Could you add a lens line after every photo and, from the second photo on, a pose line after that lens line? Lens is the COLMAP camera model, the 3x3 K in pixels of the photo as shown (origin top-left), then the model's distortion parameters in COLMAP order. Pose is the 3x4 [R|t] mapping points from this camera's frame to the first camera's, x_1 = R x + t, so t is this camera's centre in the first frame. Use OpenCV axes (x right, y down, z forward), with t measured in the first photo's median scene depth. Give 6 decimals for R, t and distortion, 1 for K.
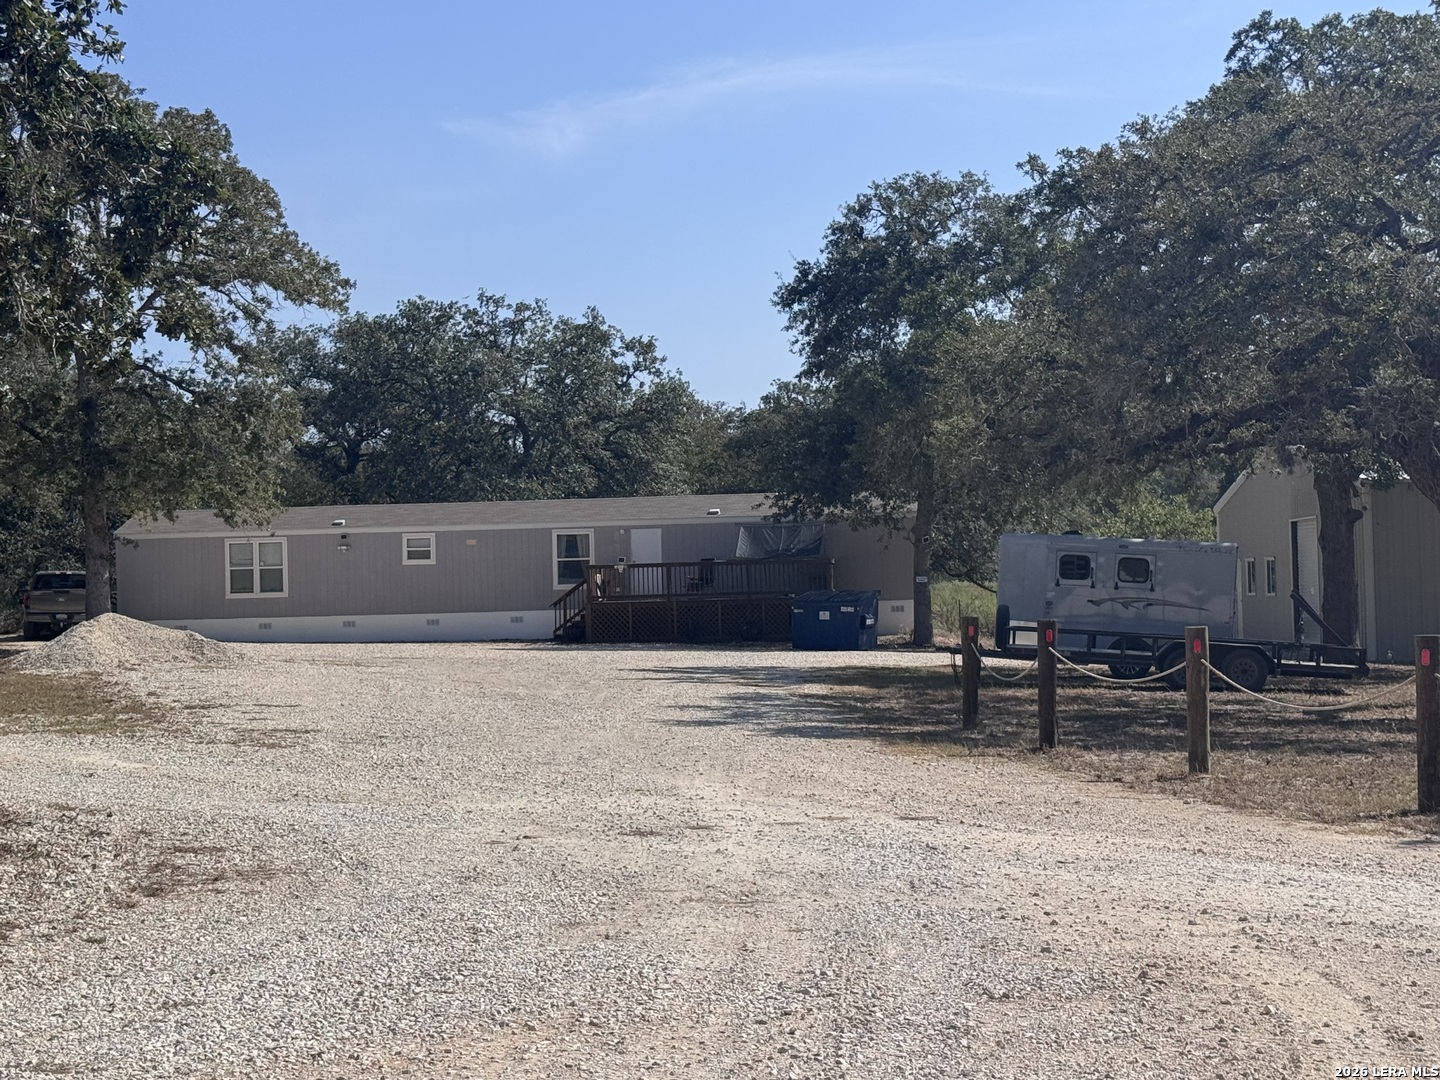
lens RADIAL K [[2410.4, 0, 758.7], [0, 2410.4, 539.2], [0, 0, 1]] dist [0.162445, 0.000000]
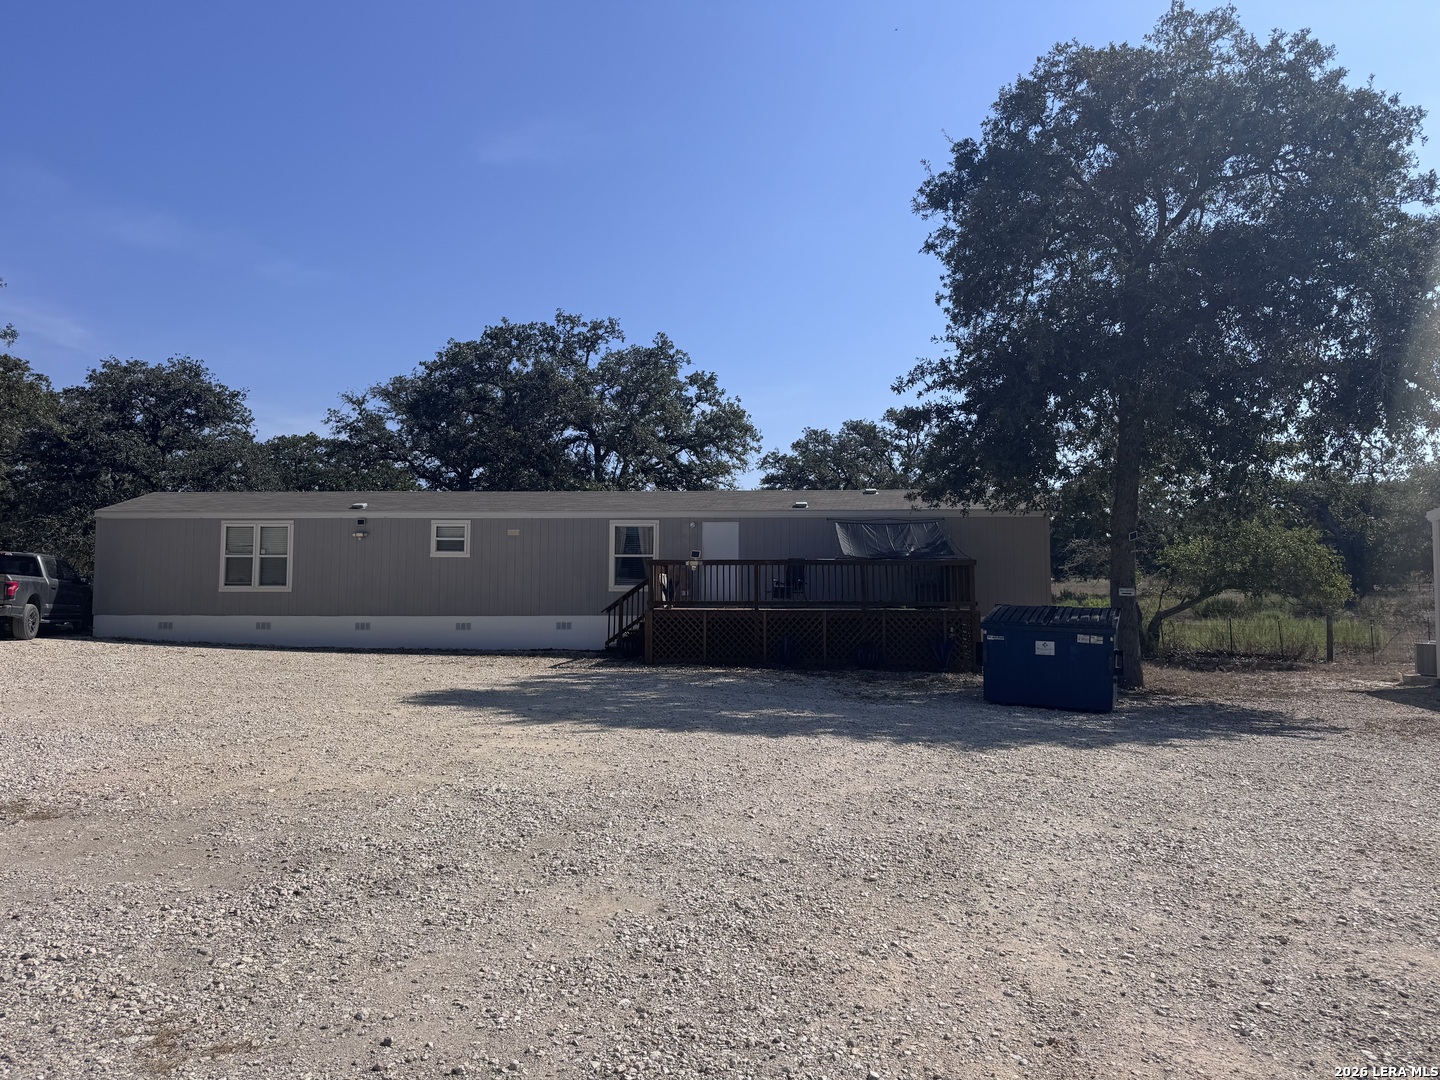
lens RADIAL K [[824.5, 0, 731.2], [0, 824.5, 549.6], [0, 0, 1]] dist [0.055073, -0.000211]
pose [[0.999300, 0.028165, 0.024622, -0.049713], [-0.027394, 0.999141, -0.031095, 0.014155], [-0.025477, 0.030398, 0.999213, 0.708481]]
